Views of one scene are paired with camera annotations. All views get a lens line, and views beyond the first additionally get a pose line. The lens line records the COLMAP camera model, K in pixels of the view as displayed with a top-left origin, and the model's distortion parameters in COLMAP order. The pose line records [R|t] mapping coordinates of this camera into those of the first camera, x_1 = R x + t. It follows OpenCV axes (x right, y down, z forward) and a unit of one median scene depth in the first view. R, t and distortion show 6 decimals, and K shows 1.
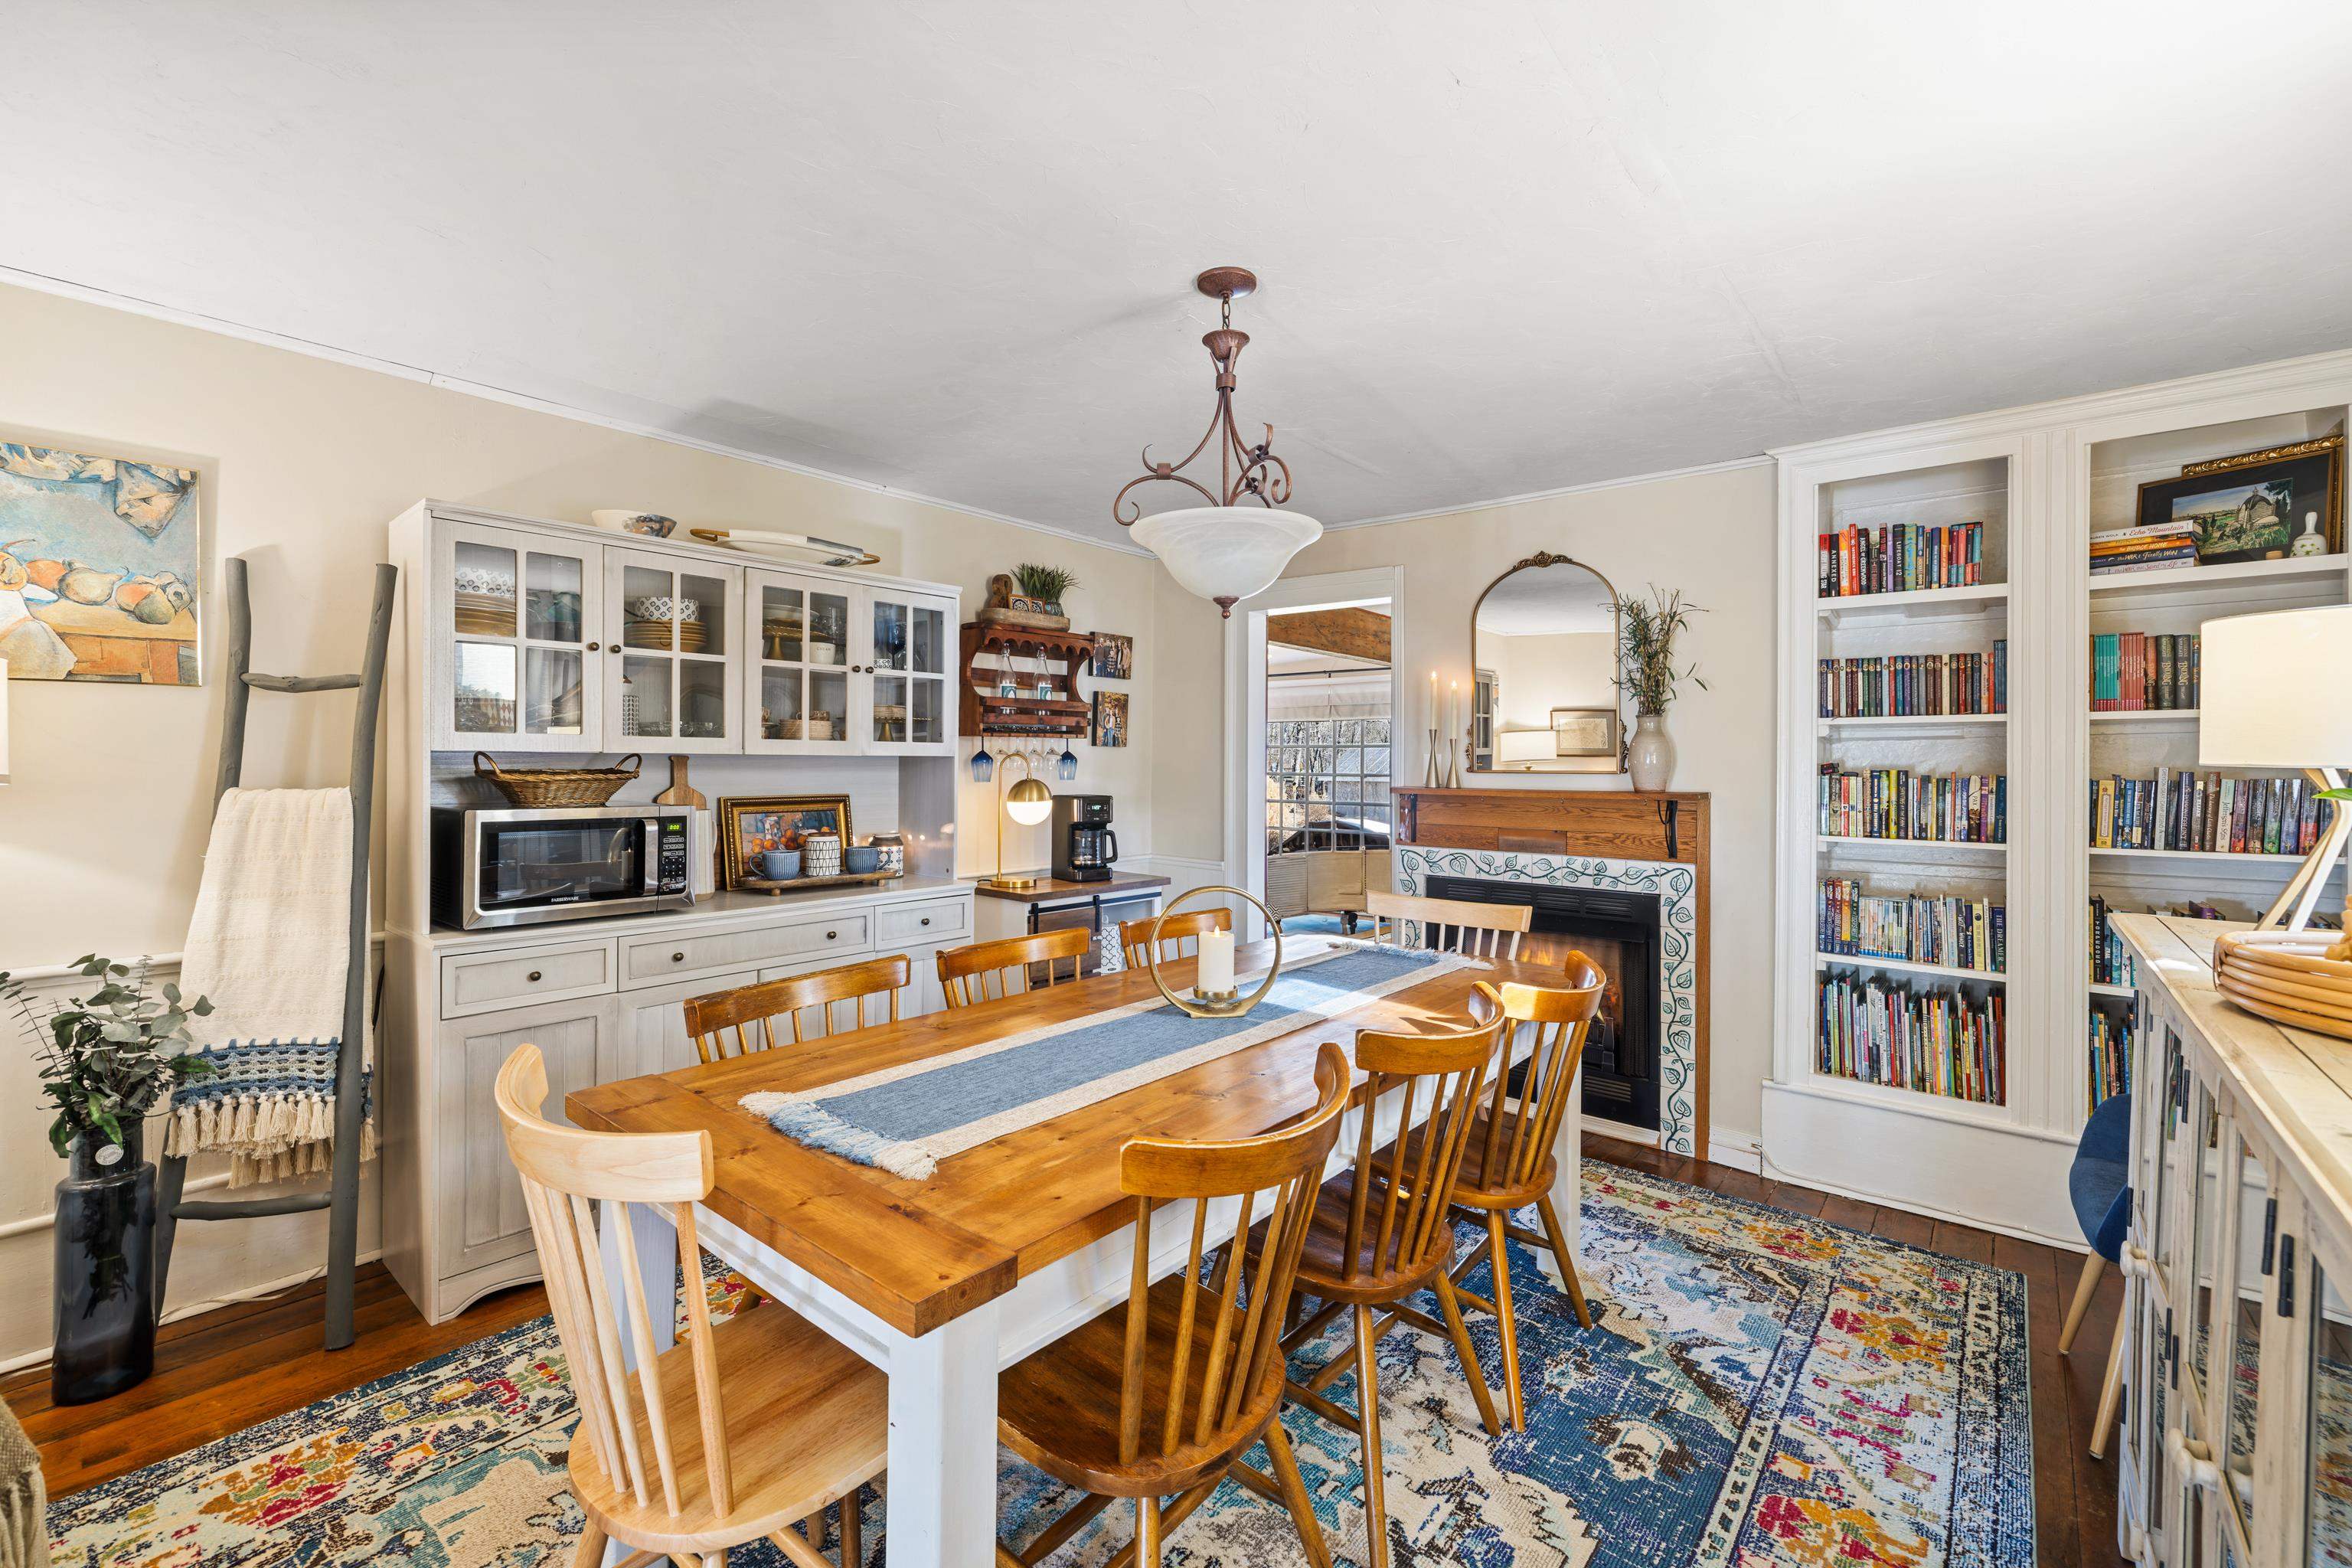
lens RADIAL K [[987.4, 0, 1170.3], [0, 987.4, 773.7], [0, 0, 1]] dist [-0.001243, 0.000774]
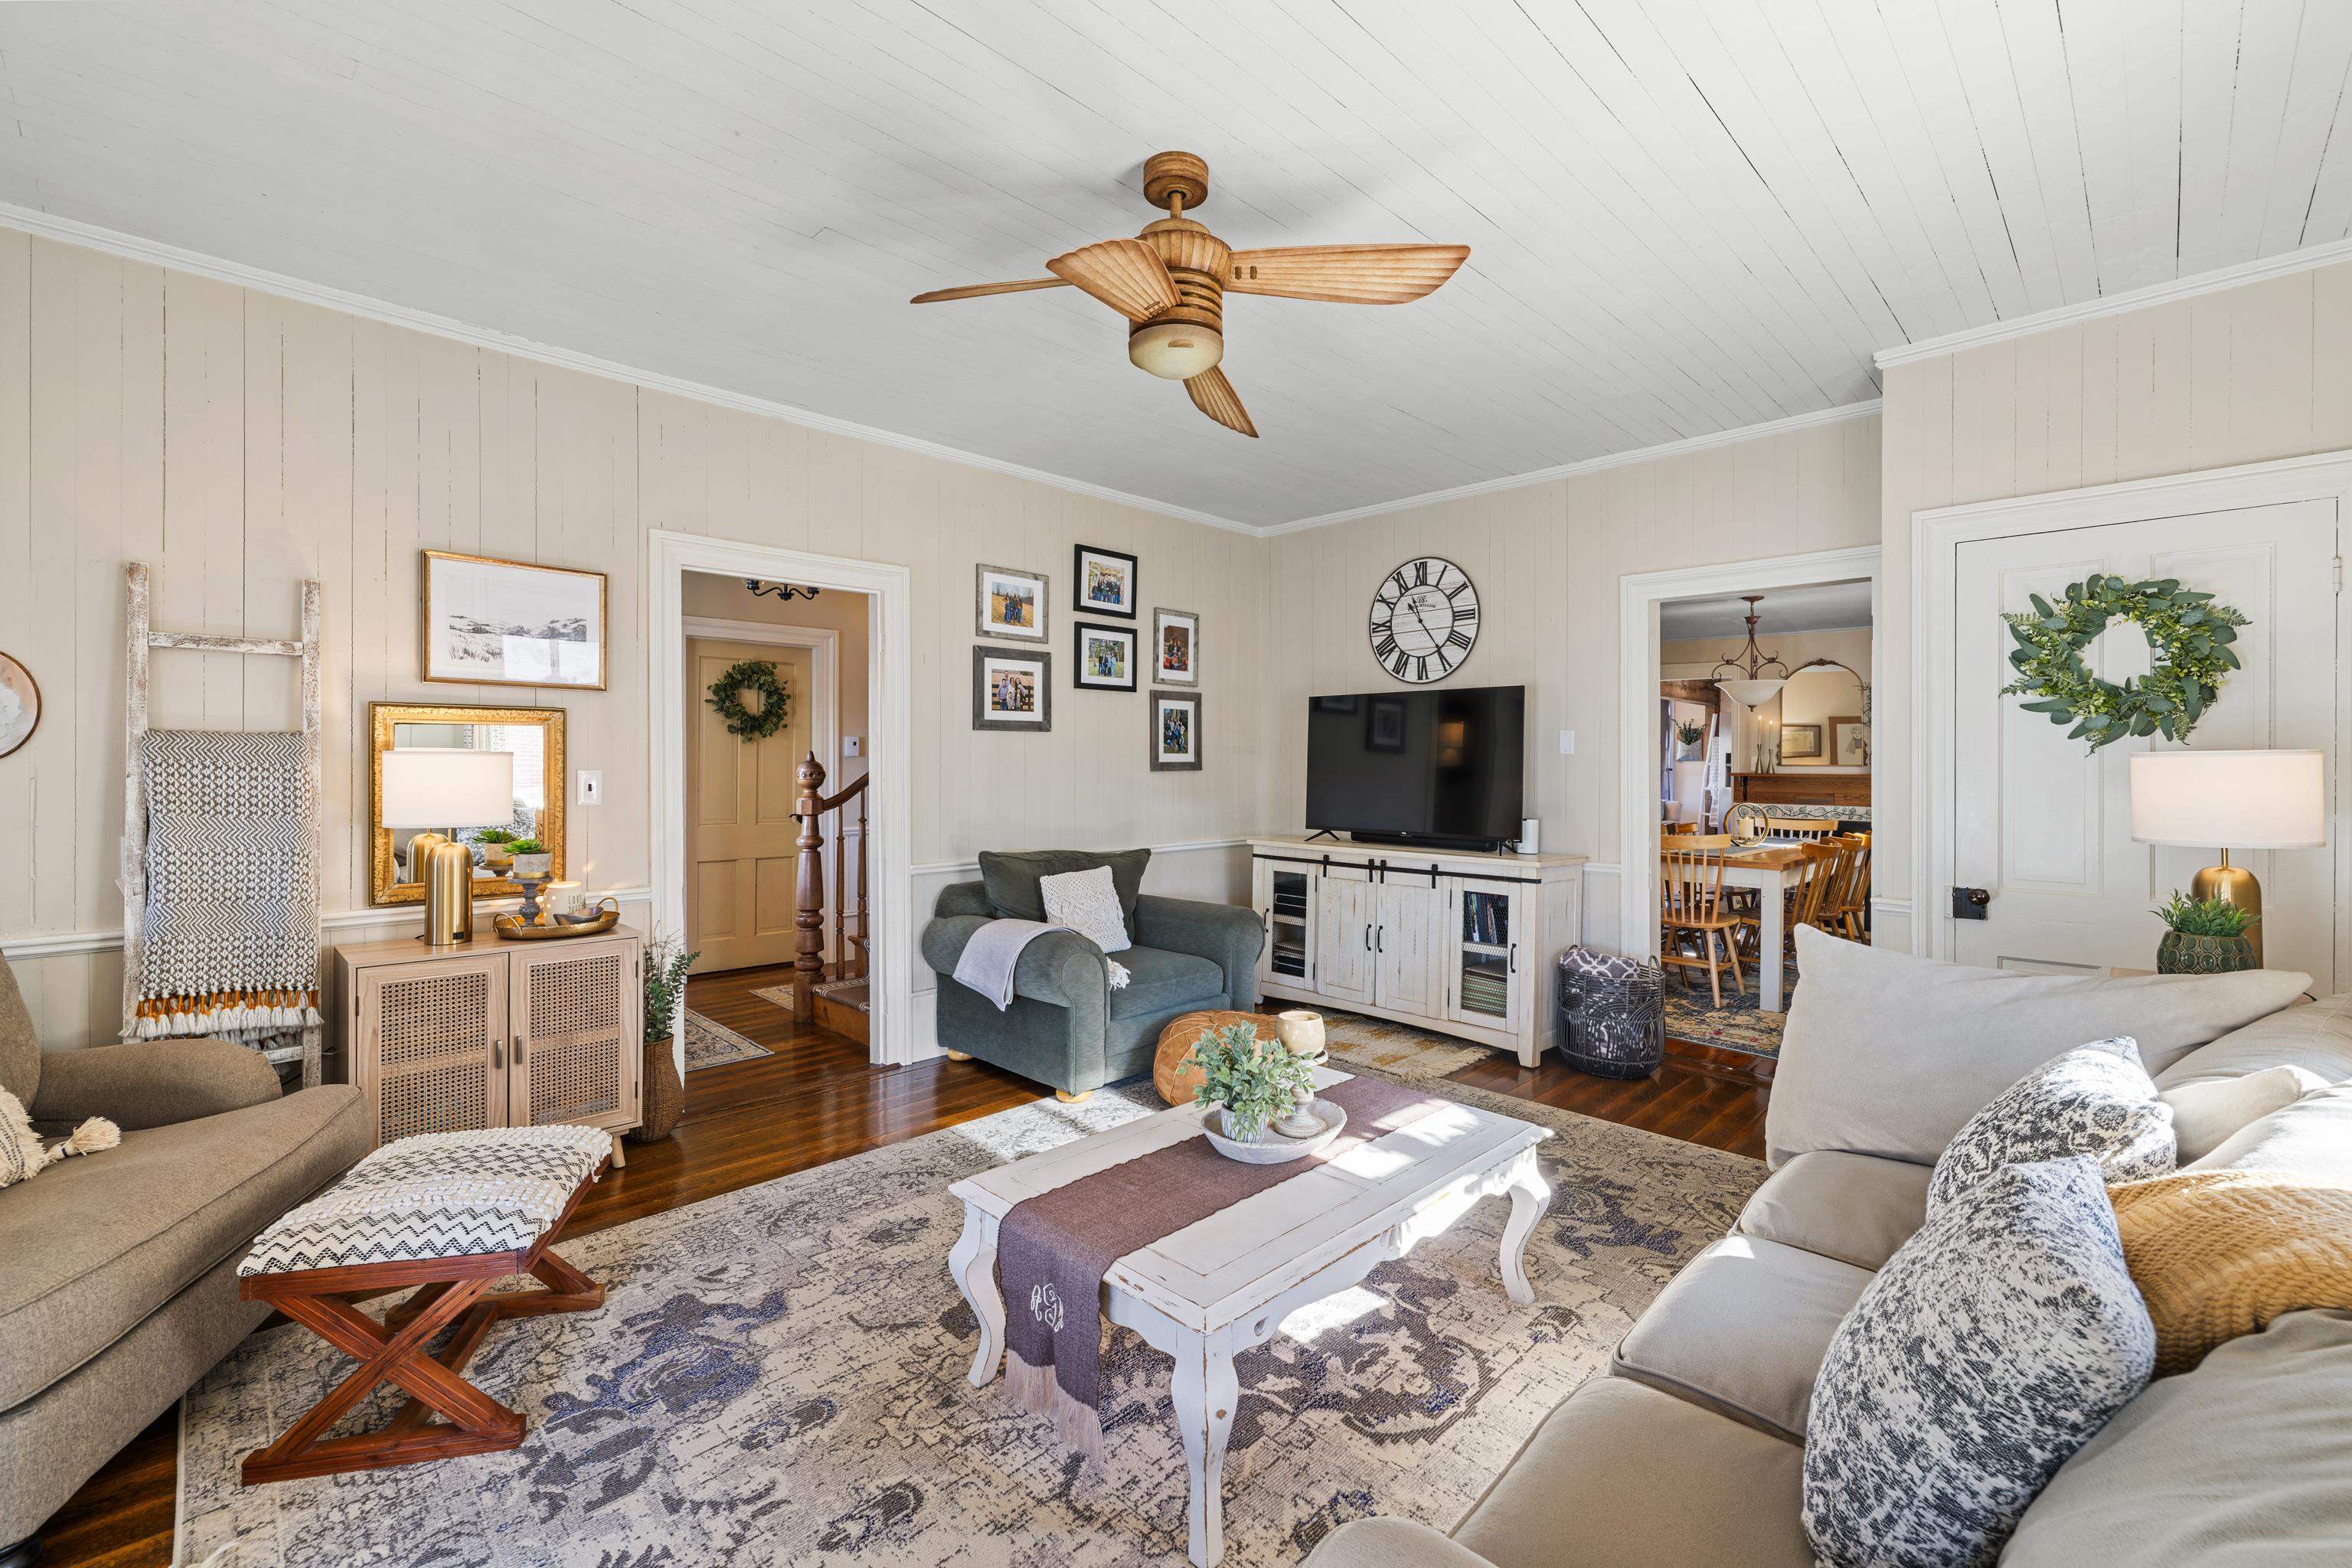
lens RADIAL K [[987.4, 0, 1181.6], [0, 987.4, 778.2], [0, 0, 1]] dist [-0.001243, 0.000774]
pose [[0.996696, -0.005465, -0.081043, -0.780708], [0.005800, 0.999976, 0.003892, 0.009950], [0.081020, -0.004349, 0.996703, -1.150237]]
